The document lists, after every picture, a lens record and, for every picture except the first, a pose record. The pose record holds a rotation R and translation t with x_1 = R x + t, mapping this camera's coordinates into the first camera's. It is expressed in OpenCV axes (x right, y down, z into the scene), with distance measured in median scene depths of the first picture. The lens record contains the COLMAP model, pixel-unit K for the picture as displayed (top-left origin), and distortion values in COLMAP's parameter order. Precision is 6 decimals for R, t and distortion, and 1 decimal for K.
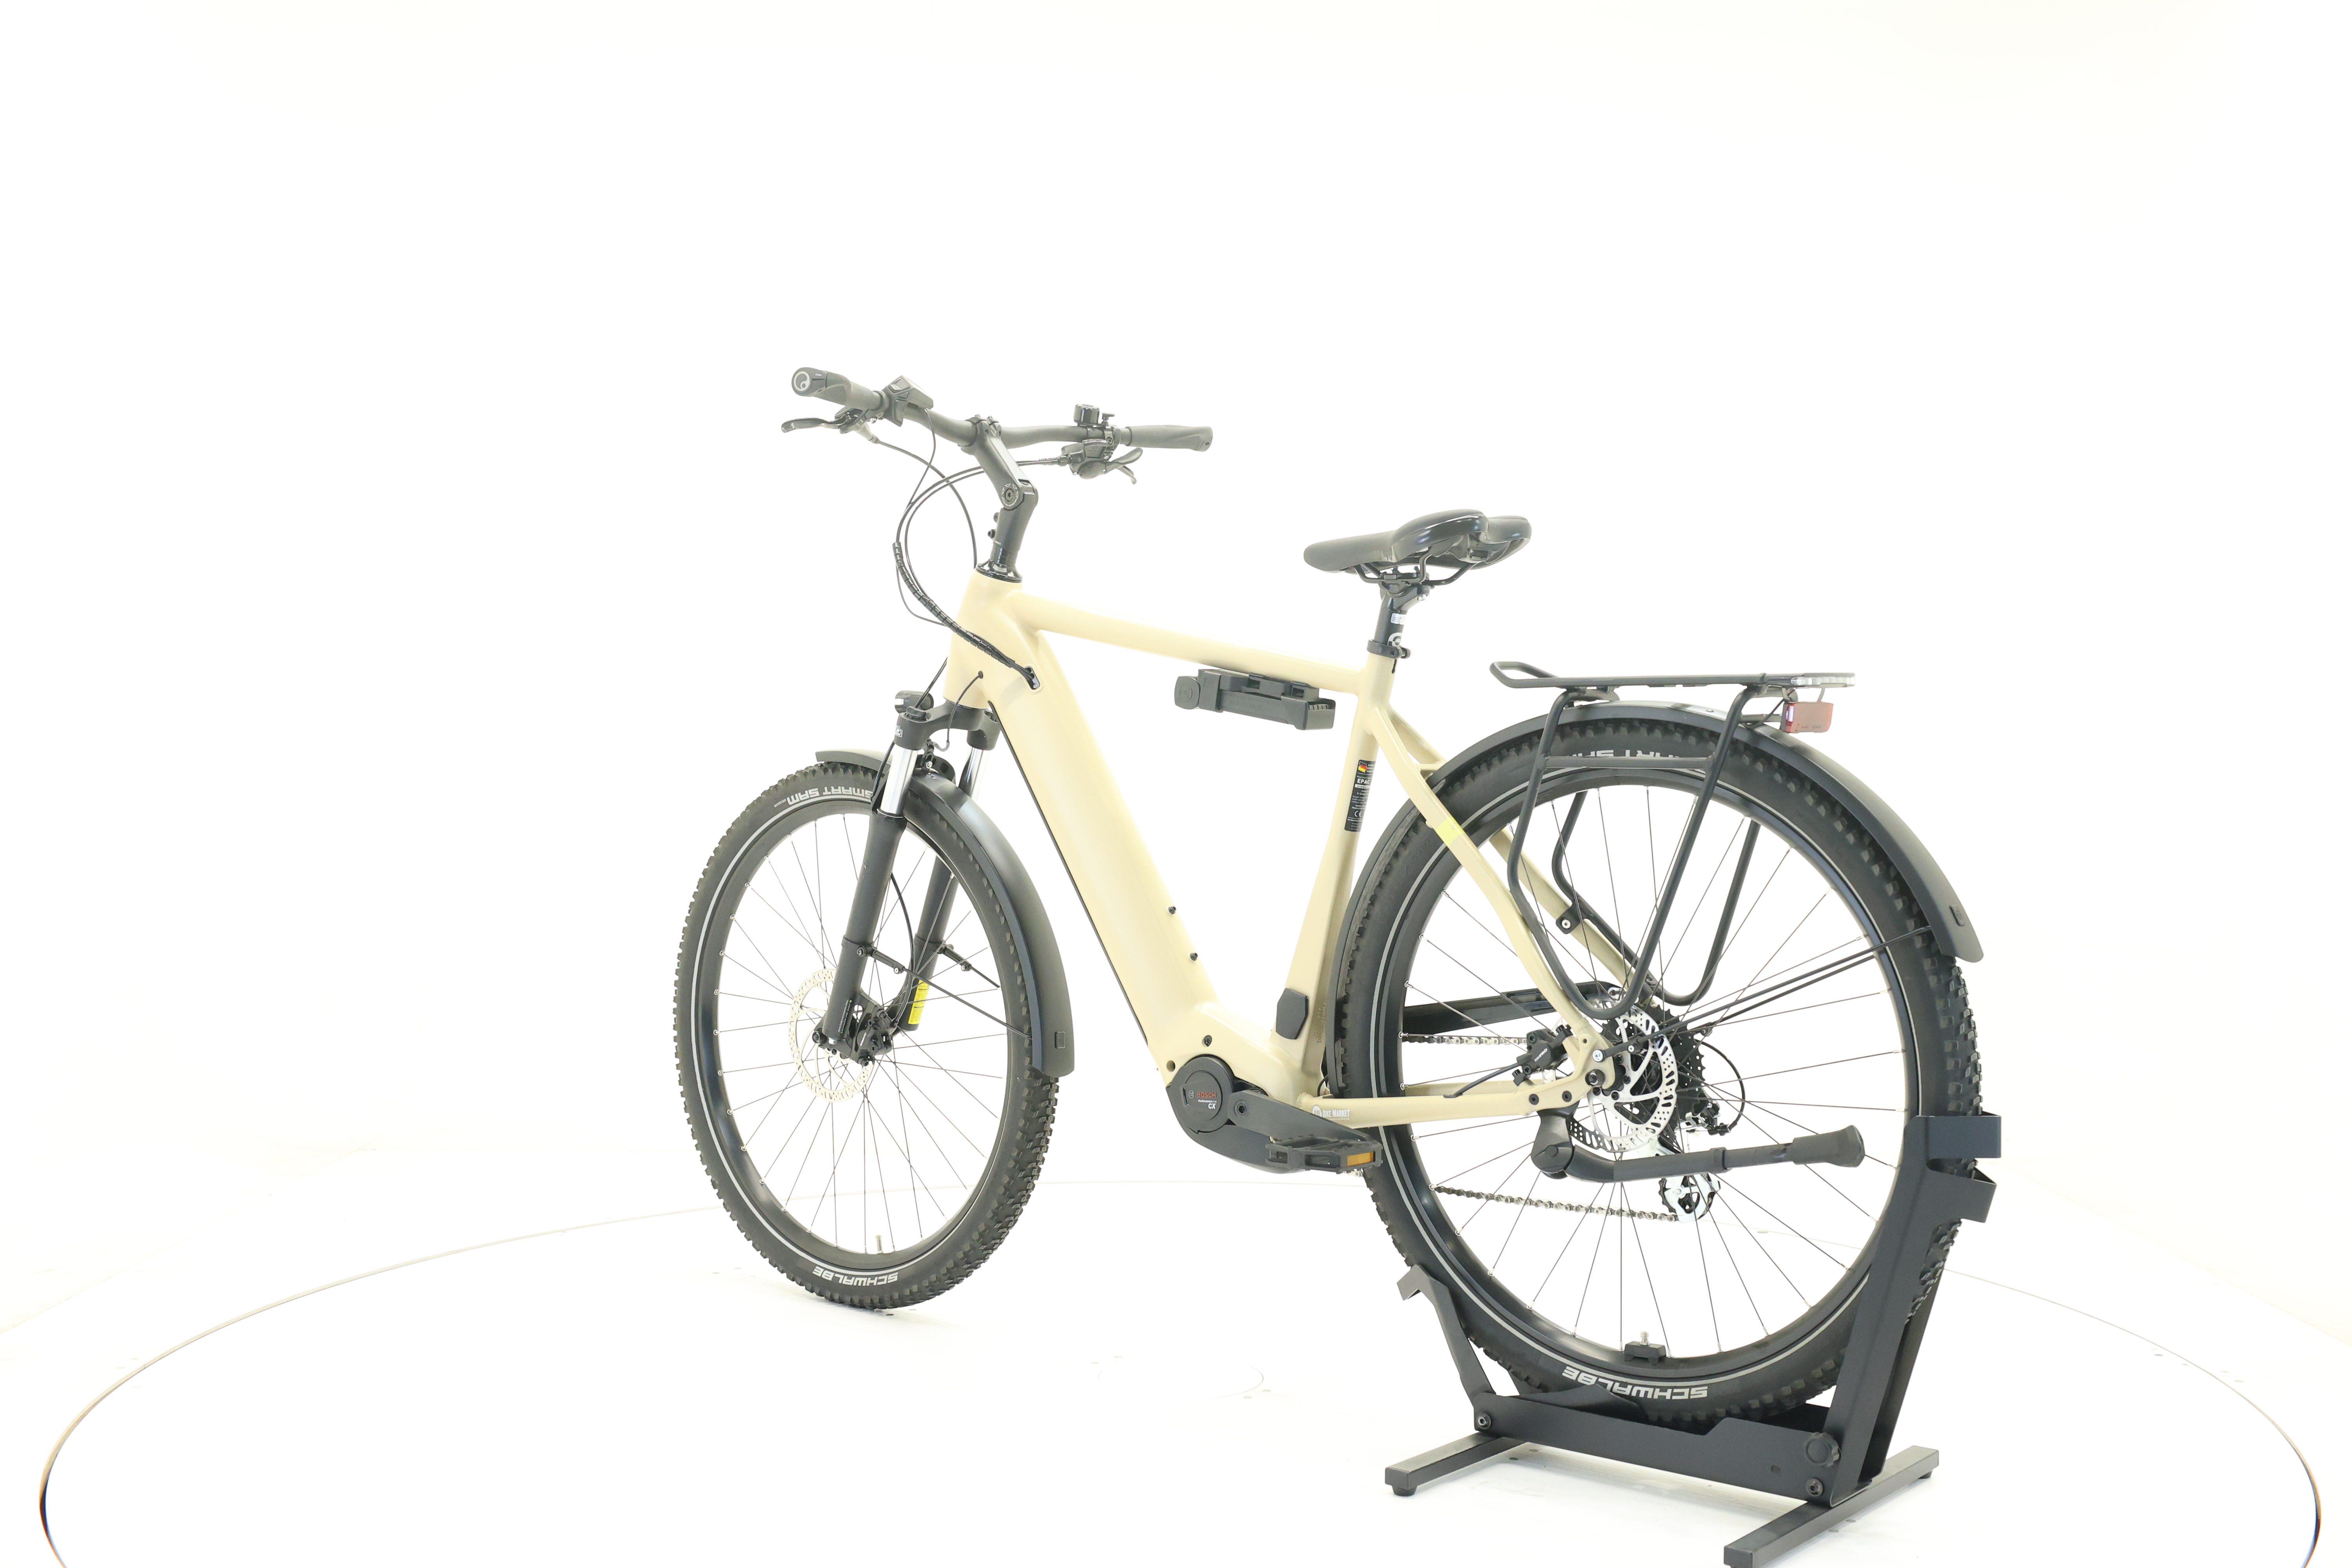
lens RADIAL K [[2524.7, 0, 1154.8], [0, 2524.7, 764.1], [0, 0, 1]] dist [0.083661, 0.000000]
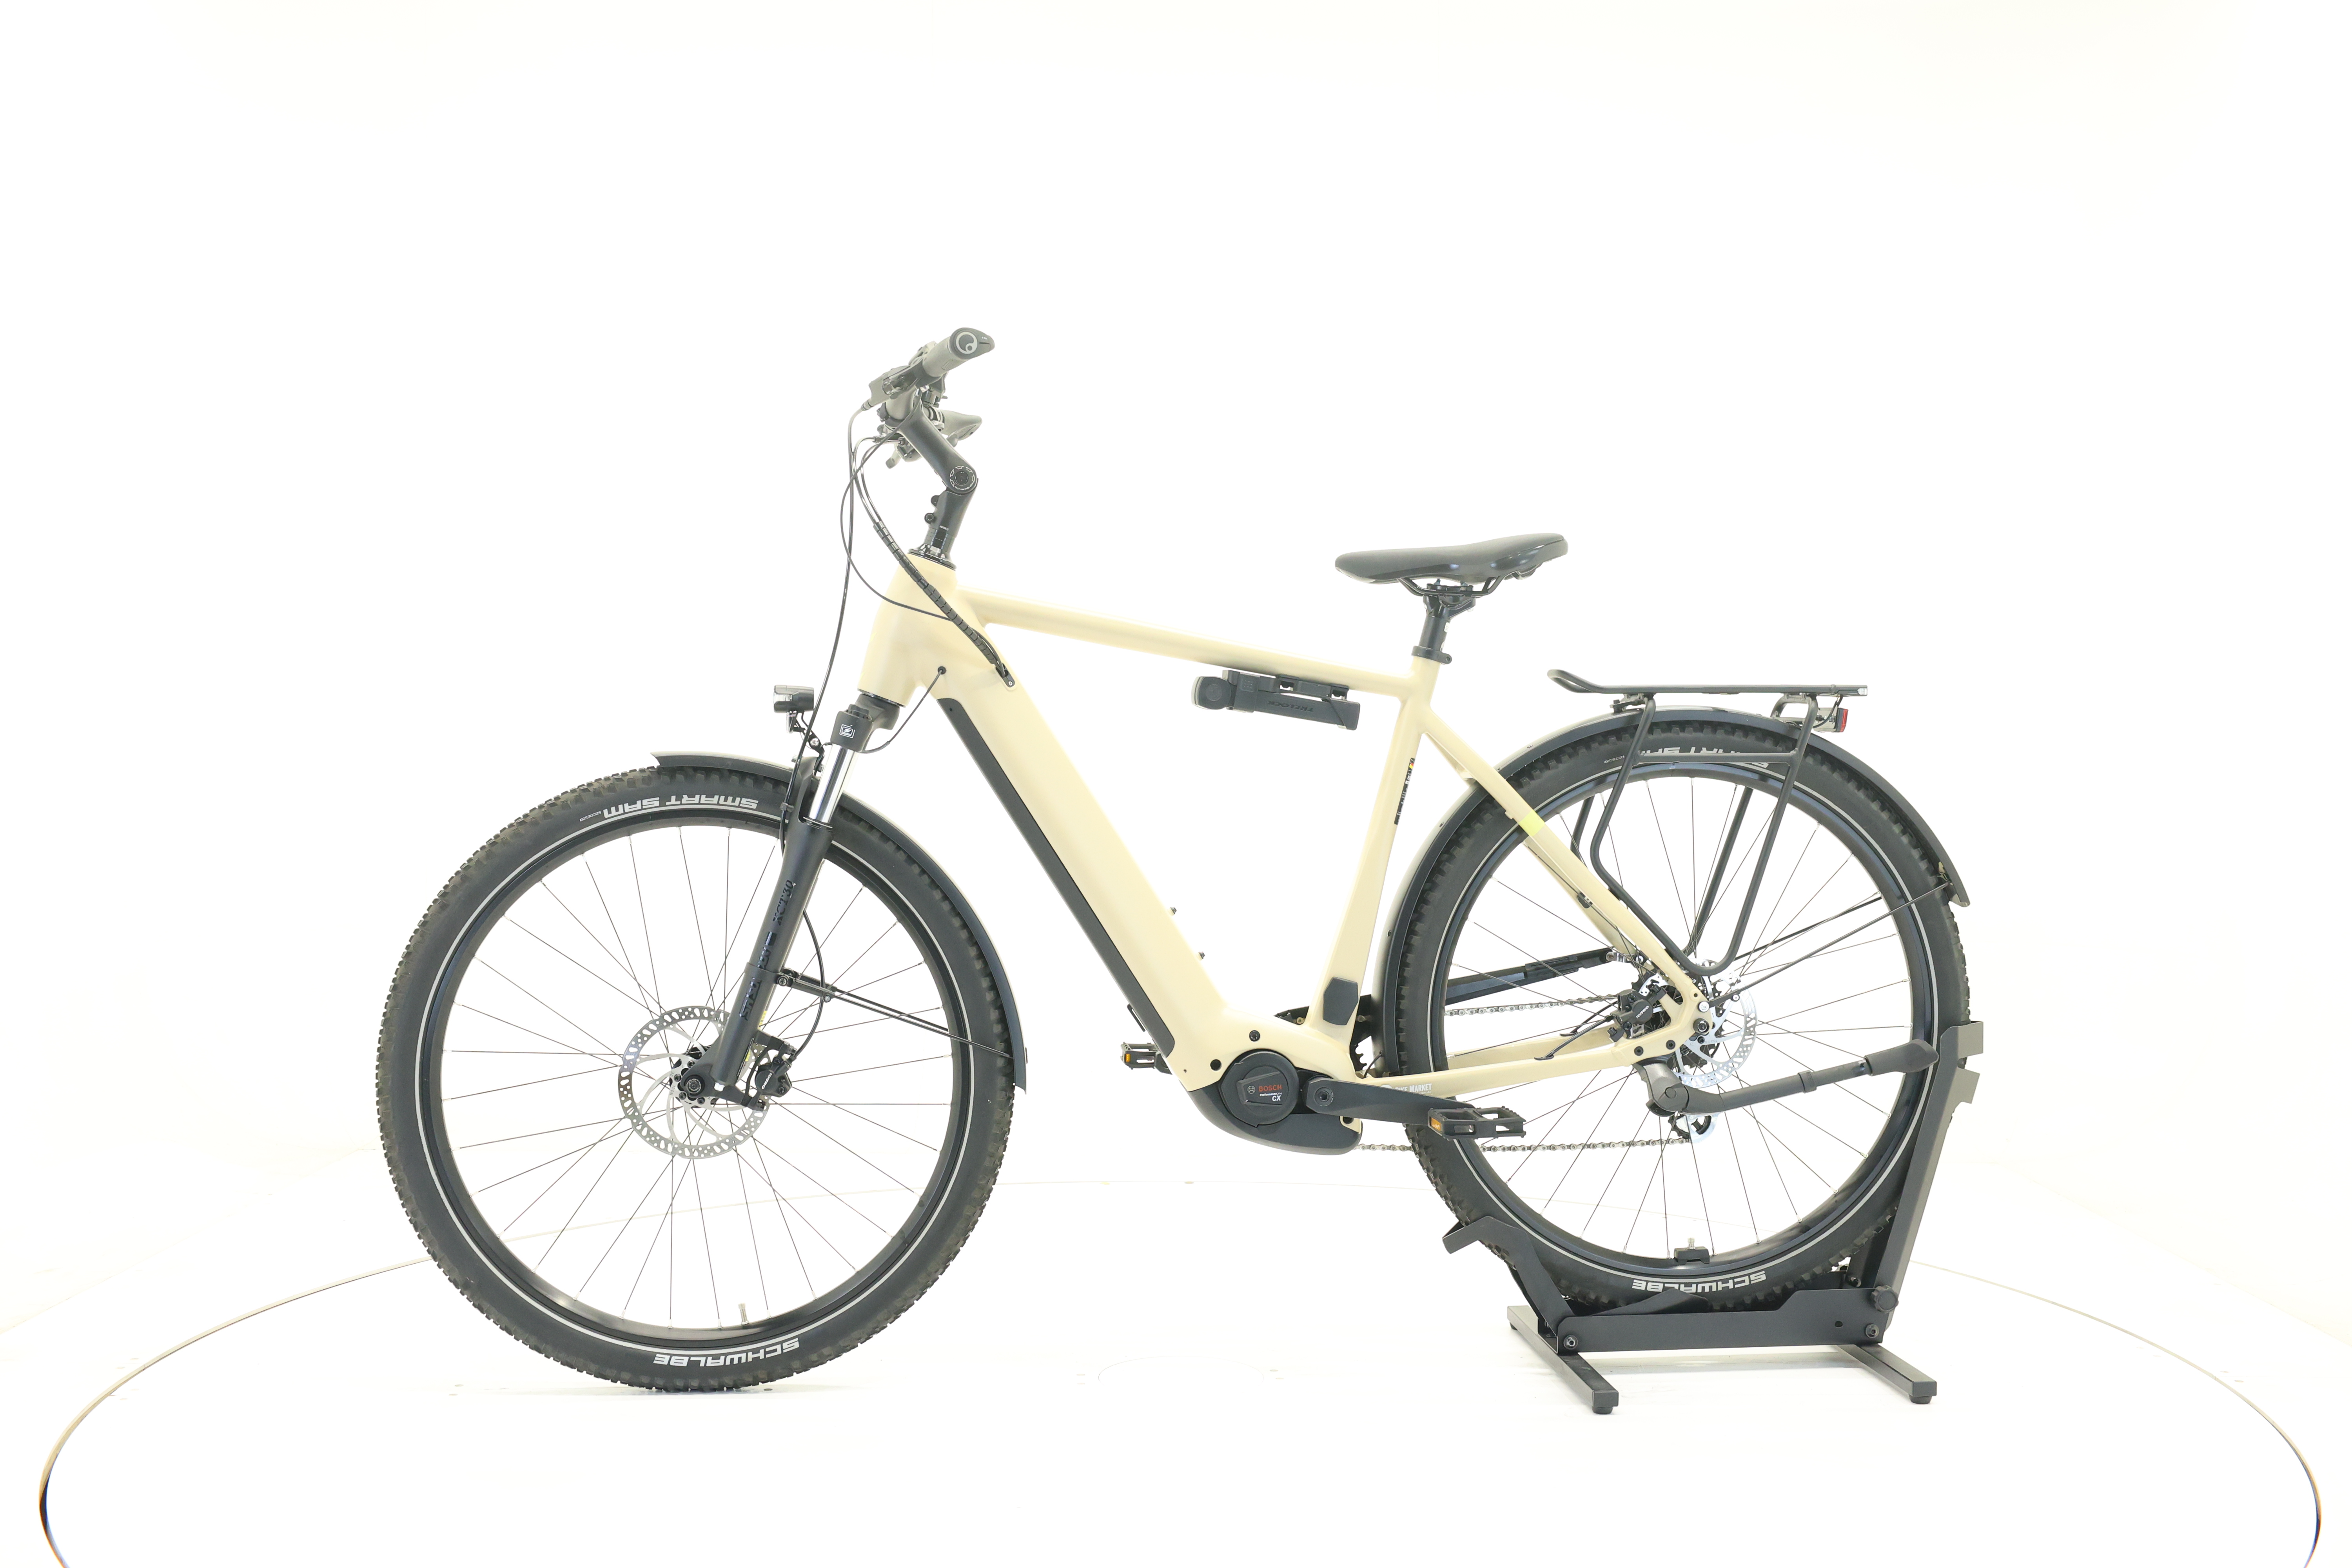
lens RADIAL K [[2524.7, 0, 1171.8], [0, 2524.7, 781.0], [0, 0, 1]] dist [0.083661, 0.000000]
pose [[0.677867, -0.016688, 0.734995, -0.775278], [0.008817, 0.999855, 0.014570, -0.008403], [-0.735131, -0.003396, 0.677916, 0.347879]]
